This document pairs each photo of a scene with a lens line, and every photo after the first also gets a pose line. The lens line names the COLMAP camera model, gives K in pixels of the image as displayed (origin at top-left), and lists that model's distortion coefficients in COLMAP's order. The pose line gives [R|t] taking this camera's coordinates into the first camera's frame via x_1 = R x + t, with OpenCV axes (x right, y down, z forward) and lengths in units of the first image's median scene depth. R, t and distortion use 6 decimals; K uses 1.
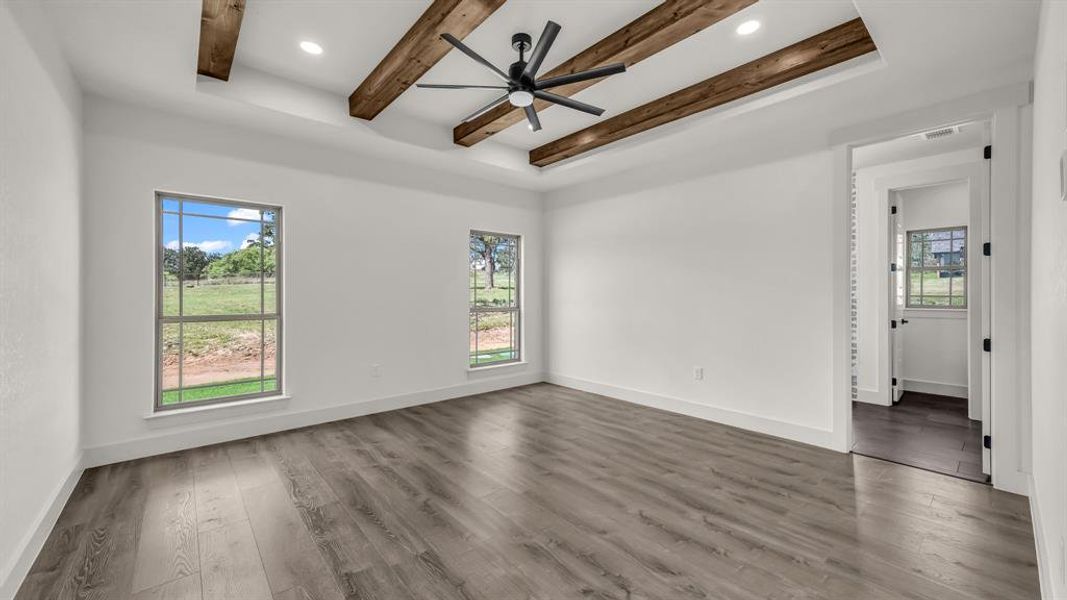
lens RADIAL K [[408.0, 0, 534.4], [0, 408.0, 295.3], [0, 0, 1]] dist [-0.000352, 0.016446]
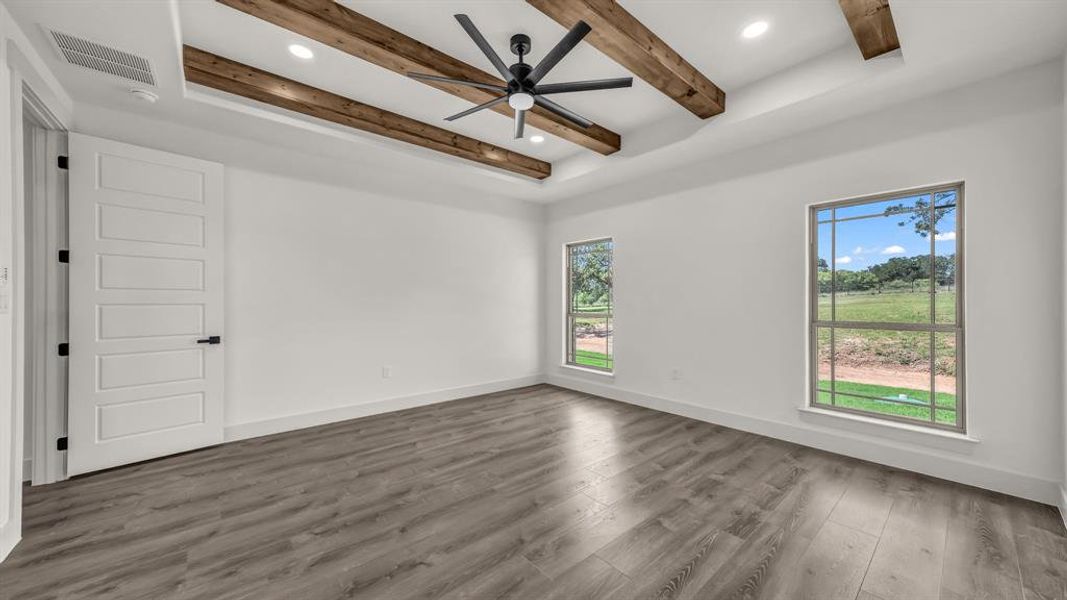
lens RADIAL K [[432.5, 0, 534.5], [0, 432.5, 304.4], [0, 0, 1]] dist [0.000340, 0.000126]
pose [[-0.081461, -0.007212, -0.996650, 0.296204], [-0.006228, 0.999958, -0.006726, 0.022928], [0.996657, 0.005659, -0.081502, 0.367357]]
